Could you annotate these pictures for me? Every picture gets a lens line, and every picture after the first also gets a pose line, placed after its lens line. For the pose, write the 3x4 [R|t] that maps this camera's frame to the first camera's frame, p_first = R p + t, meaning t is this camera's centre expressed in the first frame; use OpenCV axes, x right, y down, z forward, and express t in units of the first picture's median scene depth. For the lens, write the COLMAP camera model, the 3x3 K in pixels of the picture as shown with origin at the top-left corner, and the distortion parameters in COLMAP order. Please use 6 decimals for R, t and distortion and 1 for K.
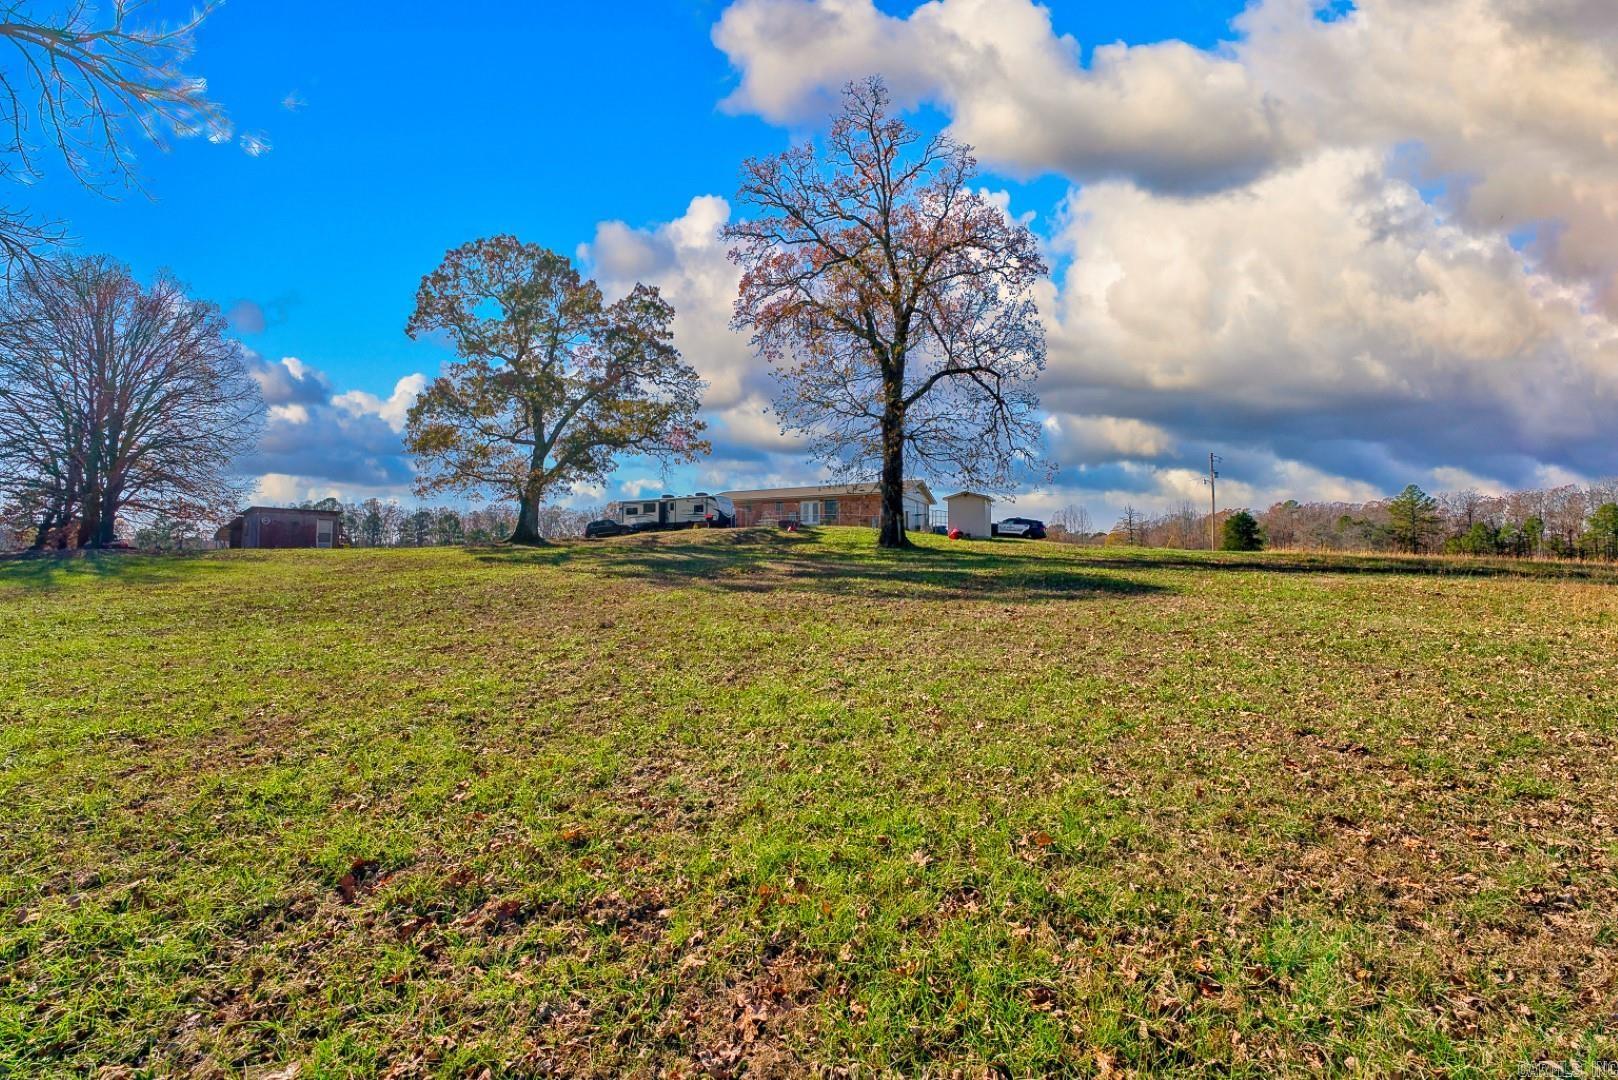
lens RADIAL K [[624.4, 0, 809.0], [0, 624.4, 540.0], [0, 0, 1]] dist [-0.025839, -0.000077]
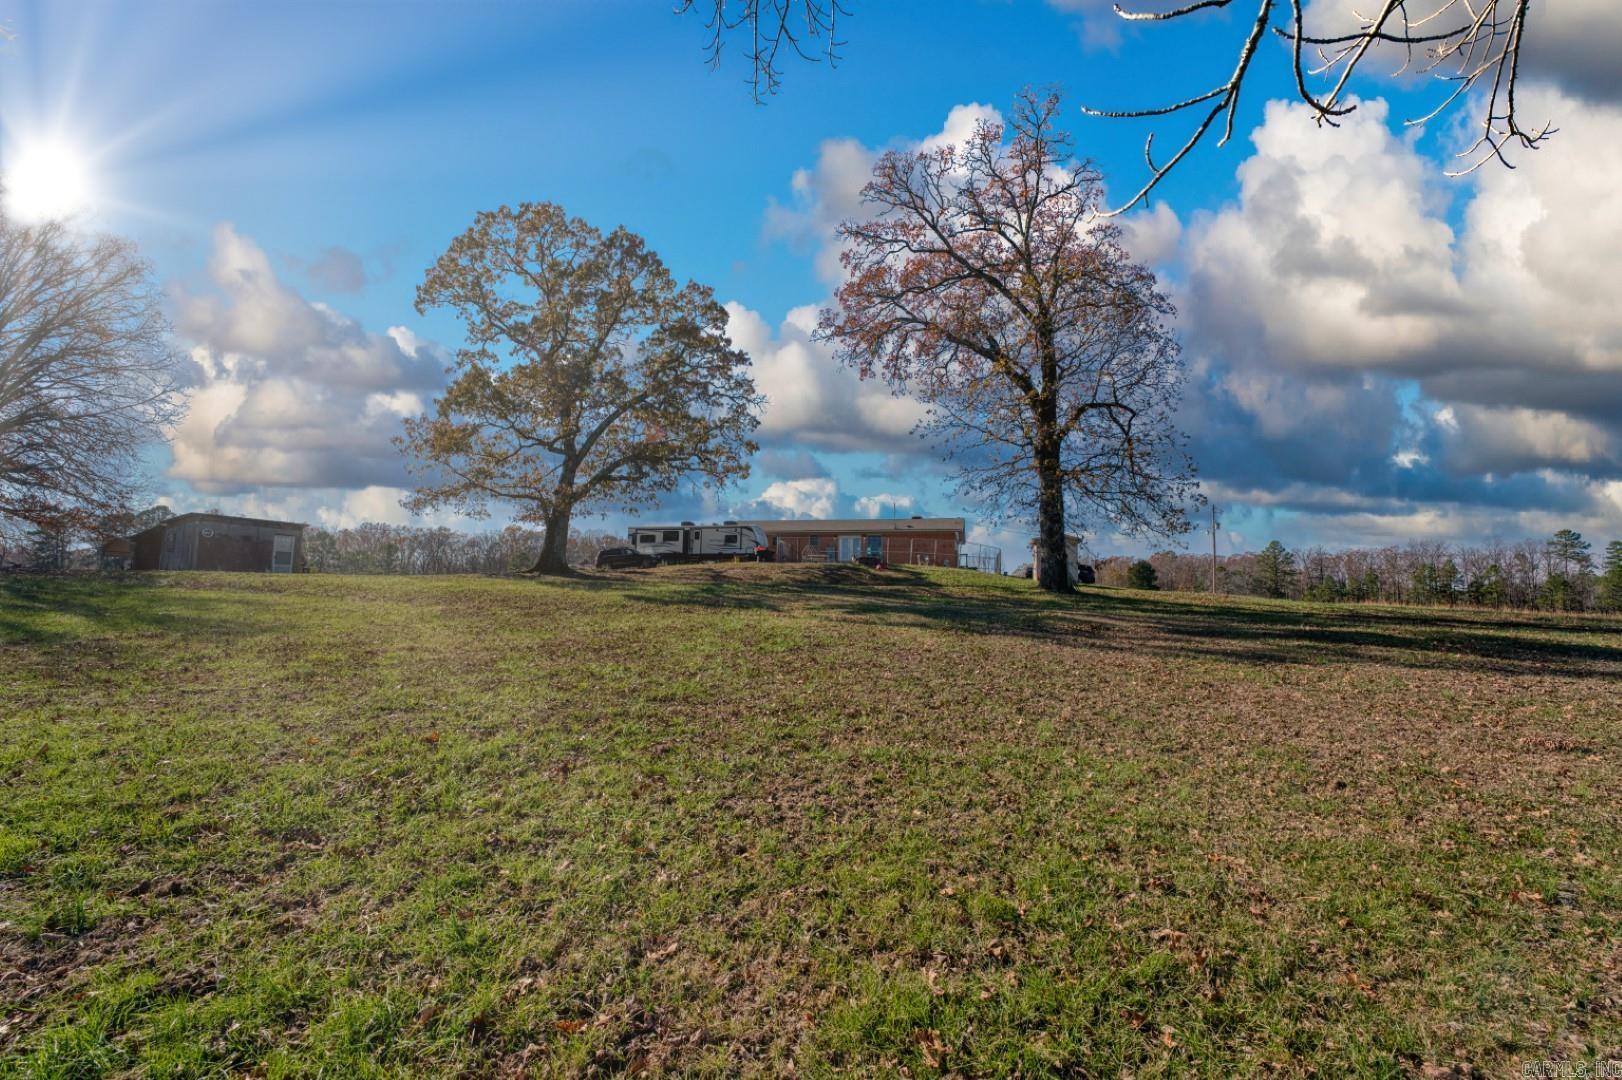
lens RADIAL K [[625.5, 0, 812.7], [0, 625.5, 540.6], [0, 0, 1]] dist [-0.024821, -0.000036]
pose [[0.983449, 0.039365, 0.176854, -0.240747], [-0.029740, 0.997945, -0.056752, -0.001672], [-0.178725, 0.050553, 0.982599, 0.119650]]
